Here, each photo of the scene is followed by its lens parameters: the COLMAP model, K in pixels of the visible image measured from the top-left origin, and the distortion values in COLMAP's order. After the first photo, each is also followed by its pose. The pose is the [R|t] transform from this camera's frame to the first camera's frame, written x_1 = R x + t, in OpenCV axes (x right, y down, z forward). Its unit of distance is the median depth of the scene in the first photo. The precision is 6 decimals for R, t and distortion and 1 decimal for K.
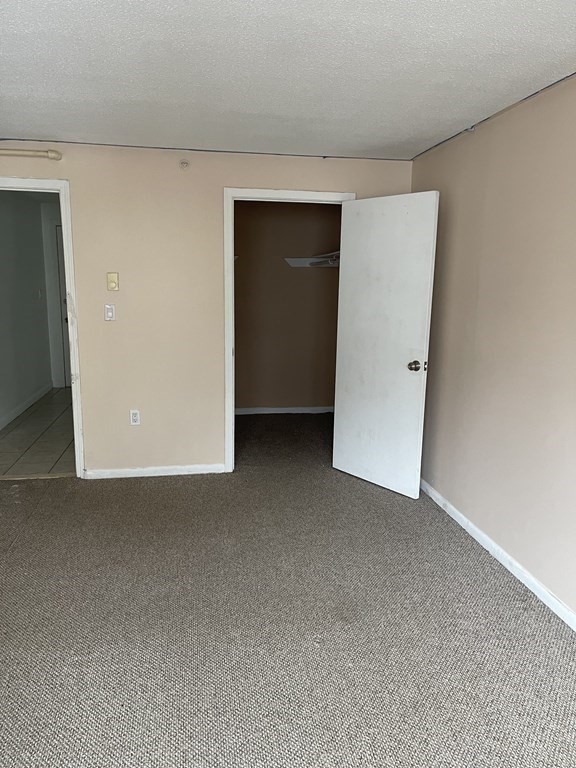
lens RADIAL K [[584.0, 0, 286.2], [0, 584.0, 387.5], [0, 0, 1]] dist [0.066678, -0.078609]
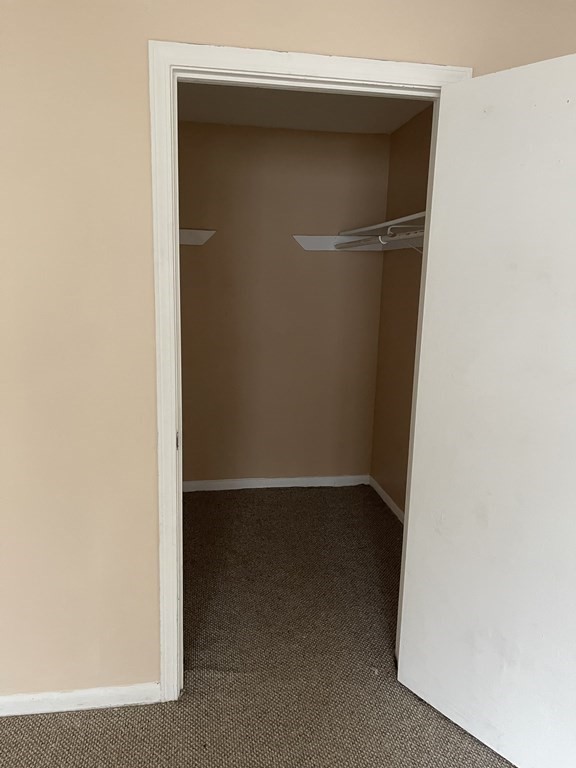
lens RADIAL K [[584.0, 0, 289.5], [0, 584.0, 380.9], [0, 0, 1]] dist [0.066678, -0.078609]
pose [[0.999962, 0.007514, 0.004389, -0.010050], [-0.007545, 0.999945, 0.007259, -0.104990], [-0.004335, -0.007292, 0.999964, 0.547974]]
